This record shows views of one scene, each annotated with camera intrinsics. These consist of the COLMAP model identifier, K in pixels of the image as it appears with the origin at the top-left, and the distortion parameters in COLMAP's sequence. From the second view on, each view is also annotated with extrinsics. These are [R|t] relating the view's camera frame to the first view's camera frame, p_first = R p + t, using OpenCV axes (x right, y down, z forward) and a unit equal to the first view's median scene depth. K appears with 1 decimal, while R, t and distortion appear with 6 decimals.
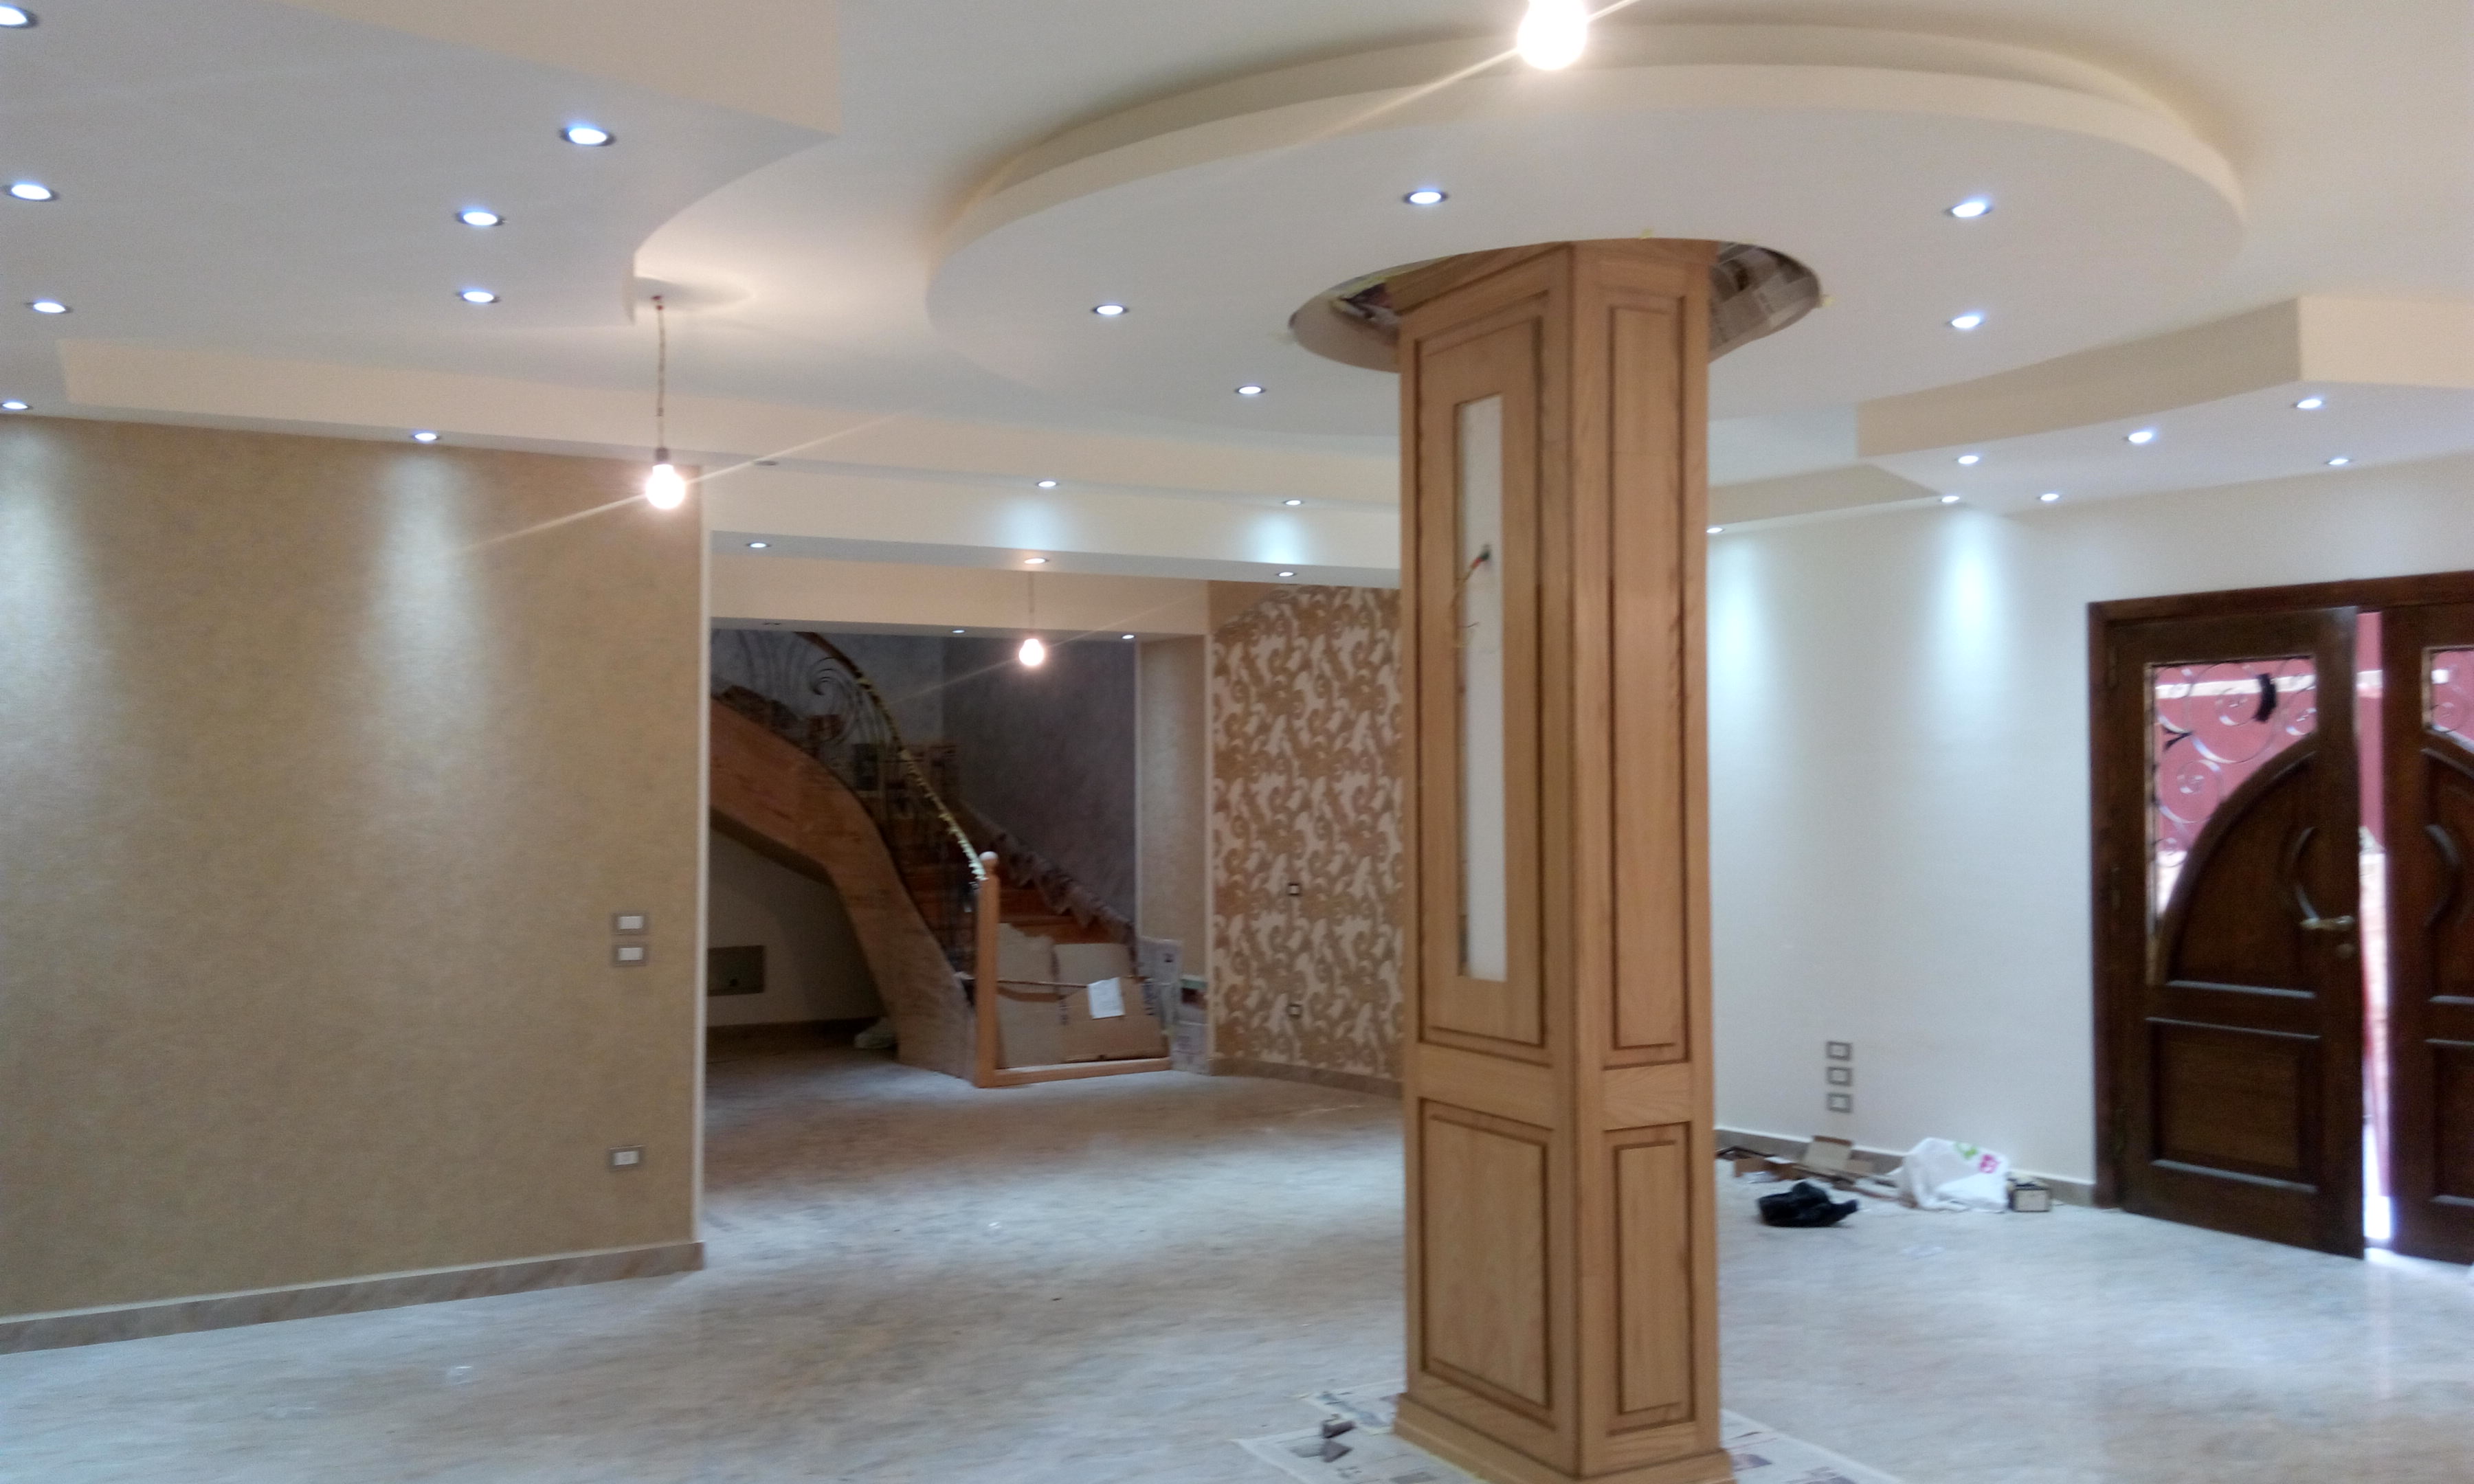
lens RADIAL K [[2022.5, 0, 1224.5], [0, 2022.5, 734.1], [0, 0, 1]] dist [0.112458, -0.198862]
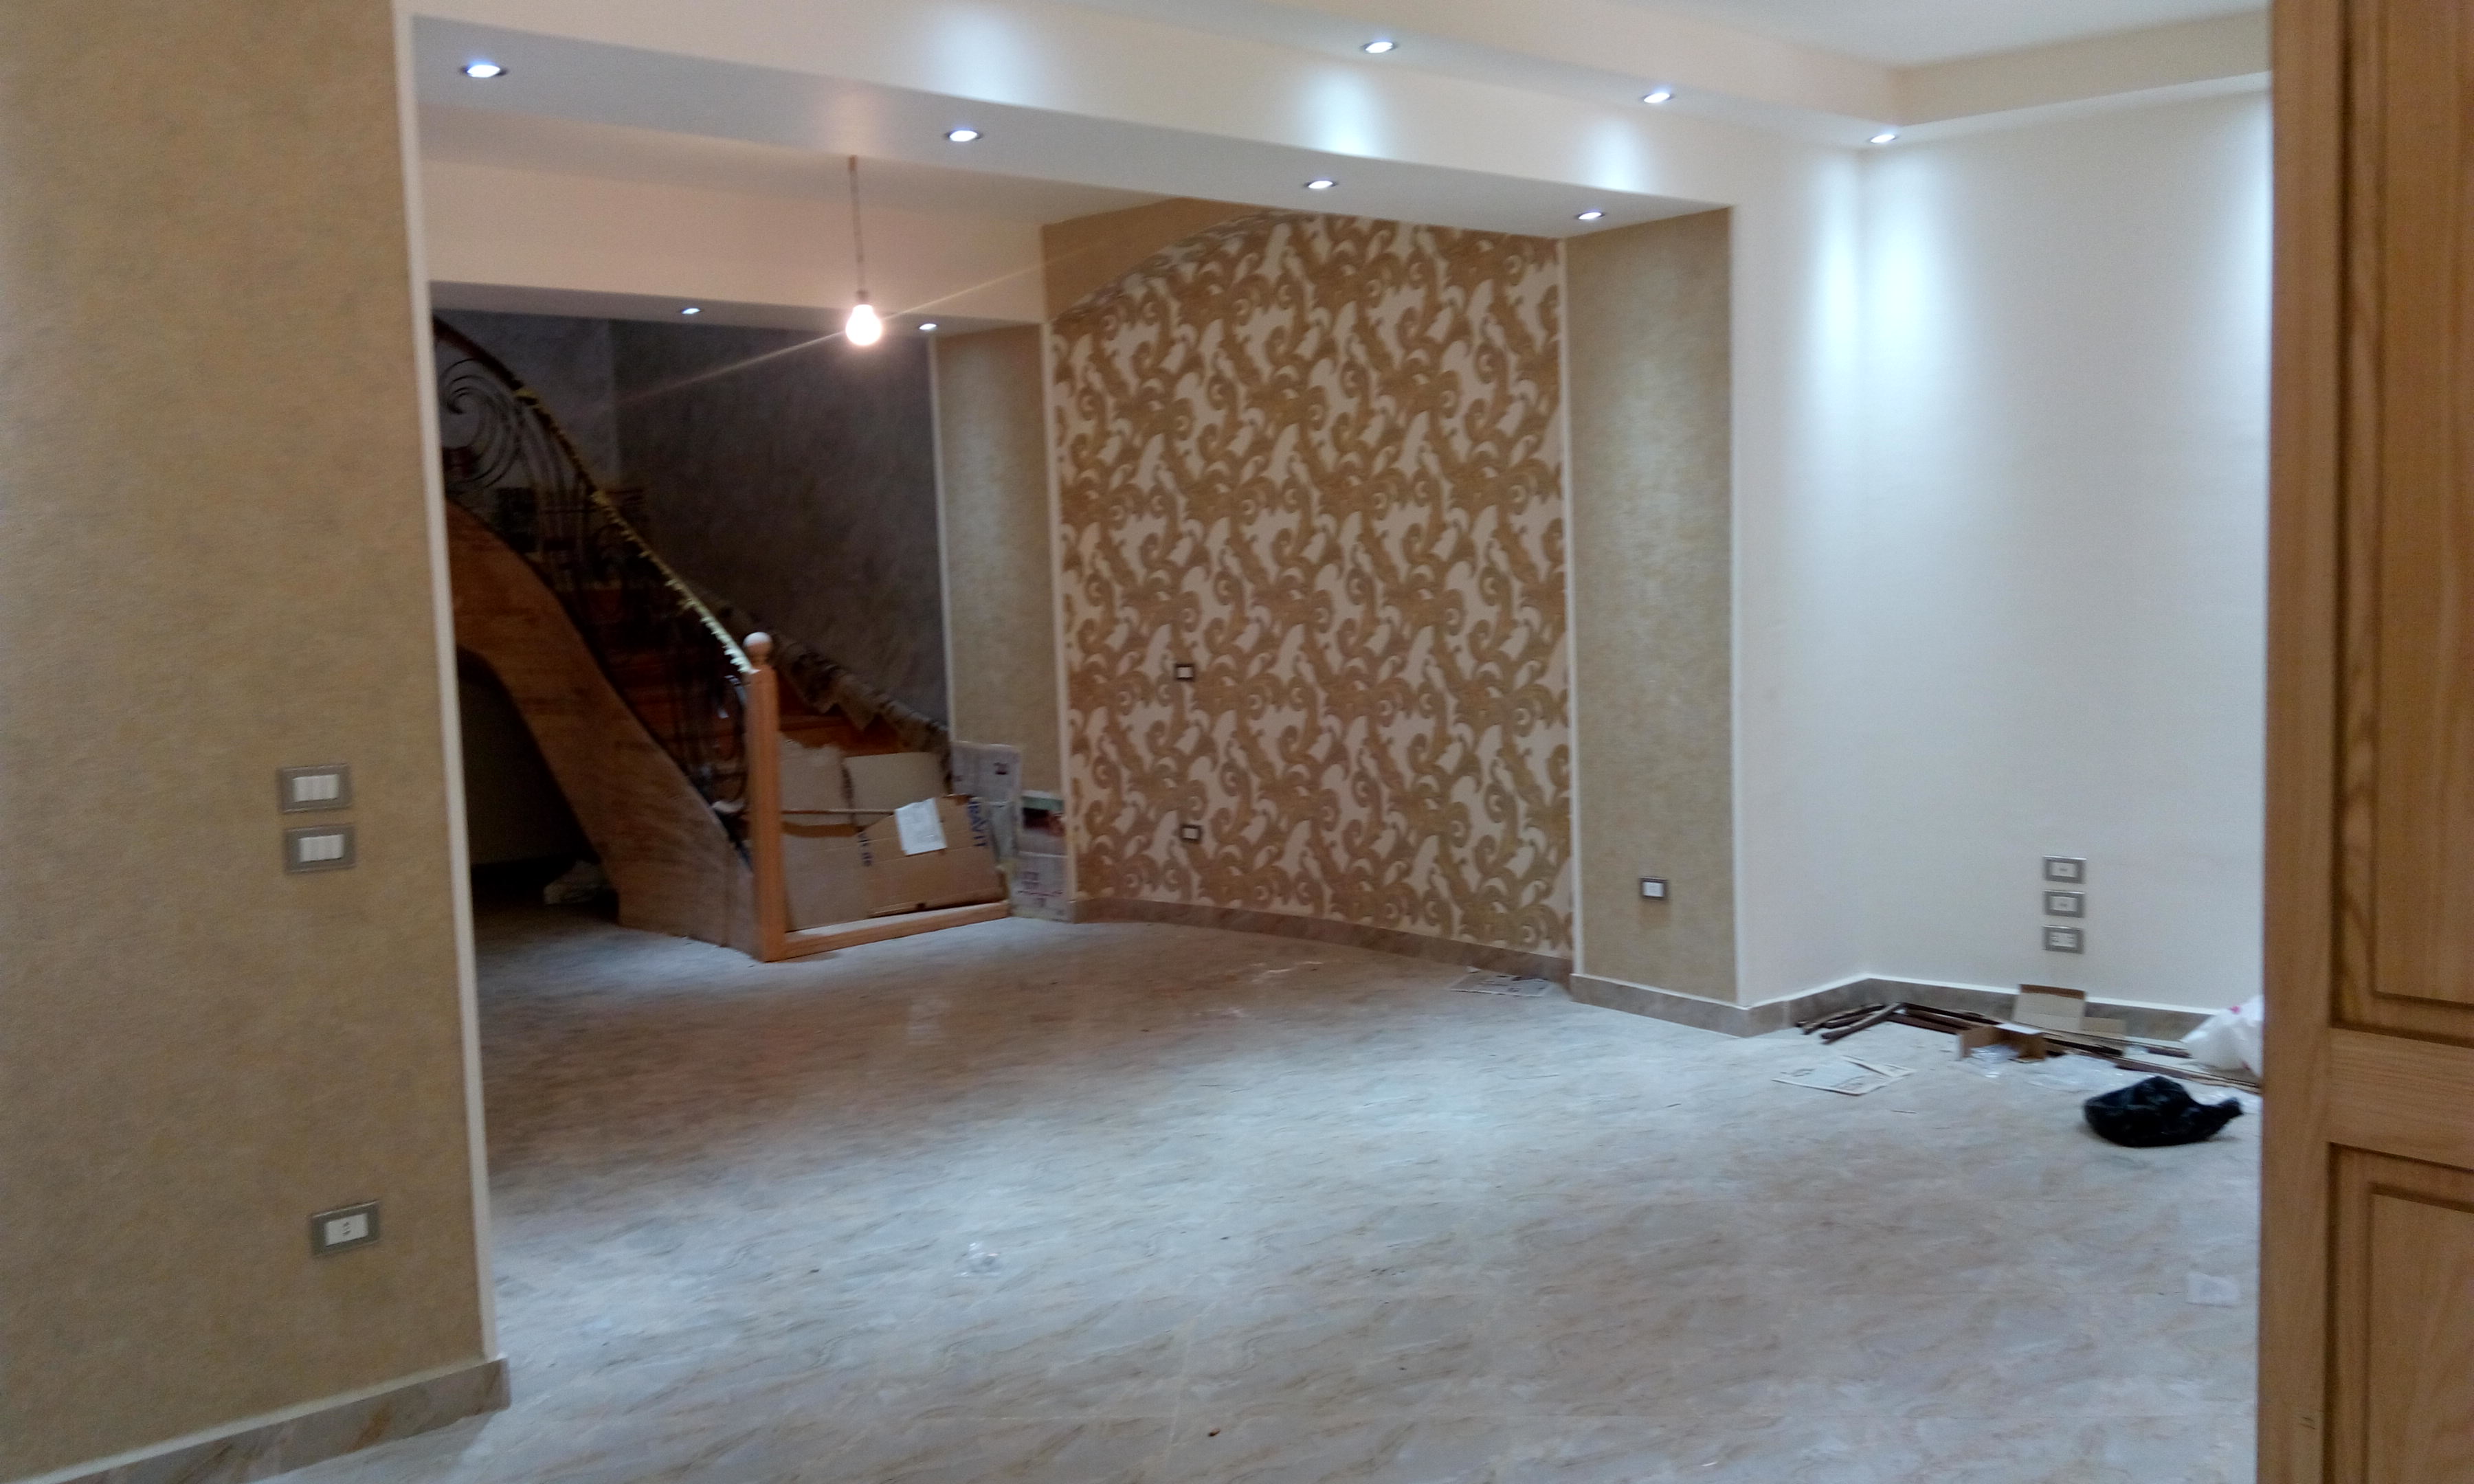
lens RADIAL K [[1980.1, 0, 1213.8], [0, 1980.1, 758.4], [0, 0, 1]] dist [0.133356, -0.265346]
pose [[0.975332, -0.042675, 0.216577, -0.111611], [0.014648, 0.991484, 0.129400, 0.013891], [-0.220255, -0.123036, 0.967652, 0.284706]]
